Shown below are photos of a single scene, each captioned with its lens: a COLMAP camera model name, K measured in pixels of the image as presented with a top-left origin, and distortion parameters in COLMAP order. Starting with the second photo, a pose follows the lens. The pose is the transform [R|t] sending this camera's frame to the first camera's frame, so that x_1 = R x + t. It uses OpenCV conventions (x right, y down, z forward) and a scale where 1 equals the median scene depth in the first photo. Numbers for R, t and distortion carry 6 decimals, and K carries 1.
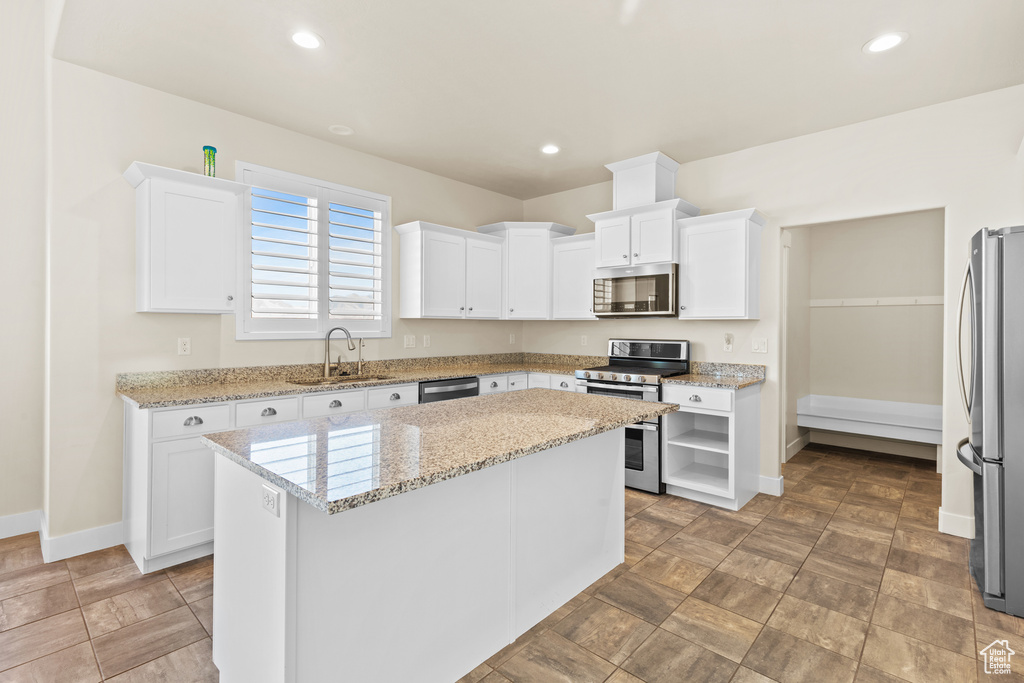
lens RADIAL K [[471.5, 0, 528.1], [0, 471.5, 329.7], [0, 0, 1]] dist [0.001190, -0.000200]
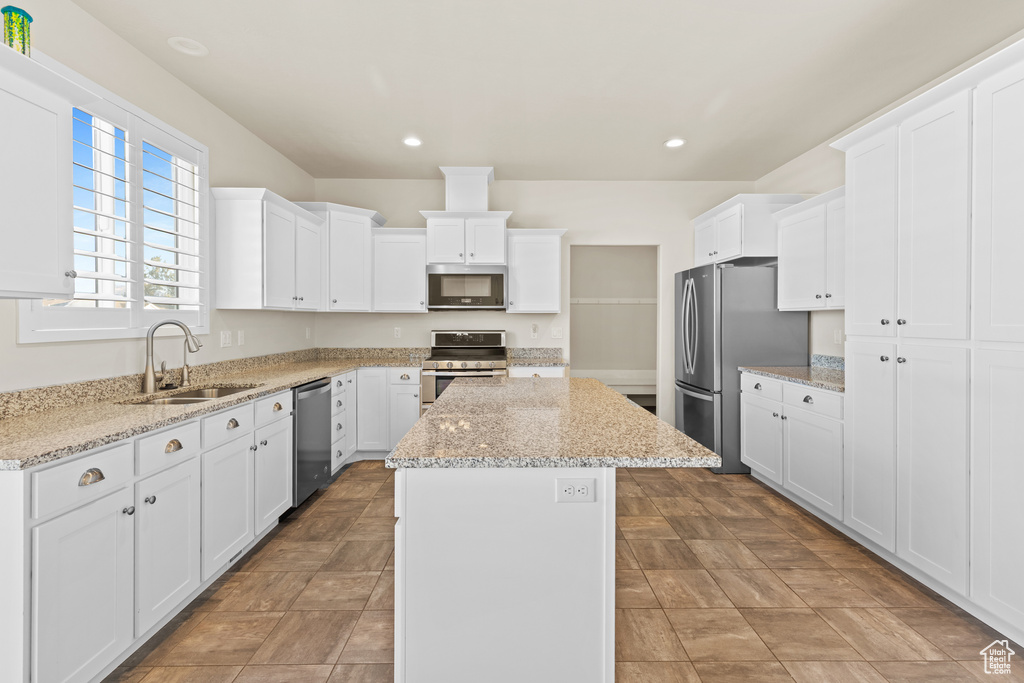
lens RADIAL K [[468.2, 0, 509.1], [0, 468.2, 325.1], [0, 0, 1]] dist [0.001784, 0.000227]
pose [[0.733520, -0.011477, 0.679571, -0.472595], [0.007332, 0.999933, 0.008974, -0.001377], [-0.679629, -0.001600, 0.733555, 0.128315]]
